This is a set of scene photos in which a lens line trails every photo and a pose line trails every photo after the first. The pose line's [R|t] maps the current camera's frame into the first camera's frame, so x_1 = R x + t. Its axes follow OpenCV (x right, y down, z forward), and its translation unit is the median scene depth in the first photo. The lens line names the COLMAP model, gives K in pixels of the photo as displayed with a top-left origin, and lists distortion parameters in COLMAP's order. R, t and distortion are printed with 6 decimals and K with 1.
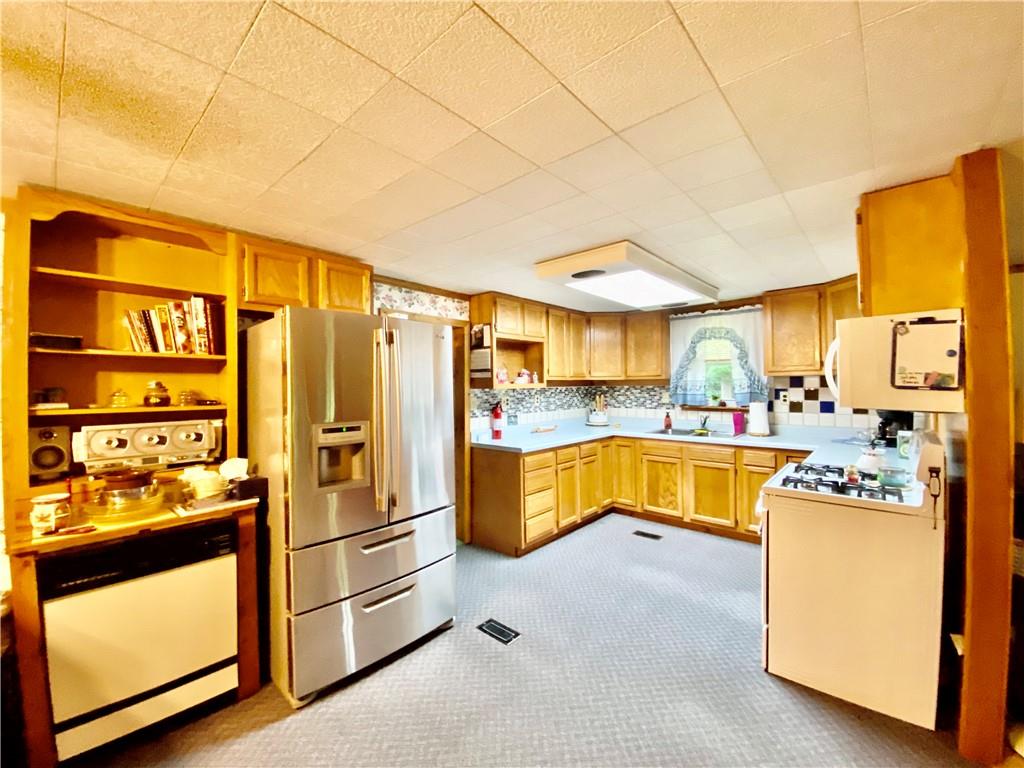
lens RADIAL K [[414.3, 0, 512.0], [0, 414.3, 384.0], [0, 0, 1]] dist [0.059469, -0.039719]
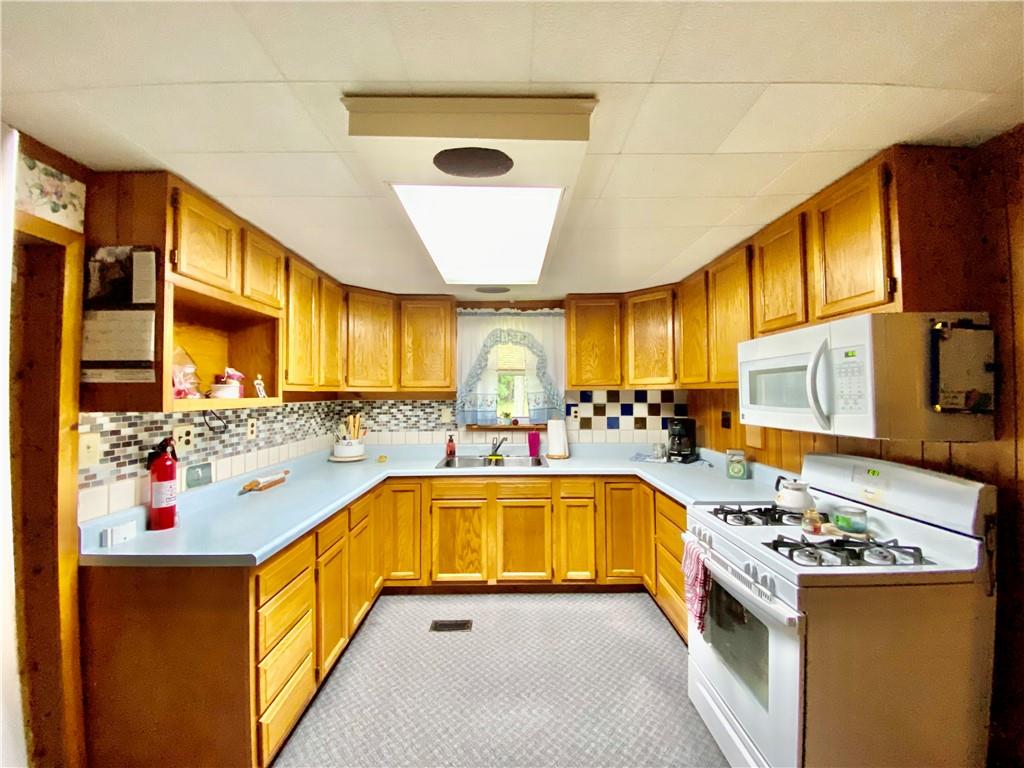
lens RADIAL K [[414.3, 0, 512.0], [0, 414.3, 384.0], [0, 0, 1]] dist [0.059469, -0.039719]
pose [[0.741147, 0.024622, 0.670891, -0.061384], [-0.006545, 0.999545, -0.029454, -0.004719], [-0.671311, 0.017439, 0.740971, 0.414784]]
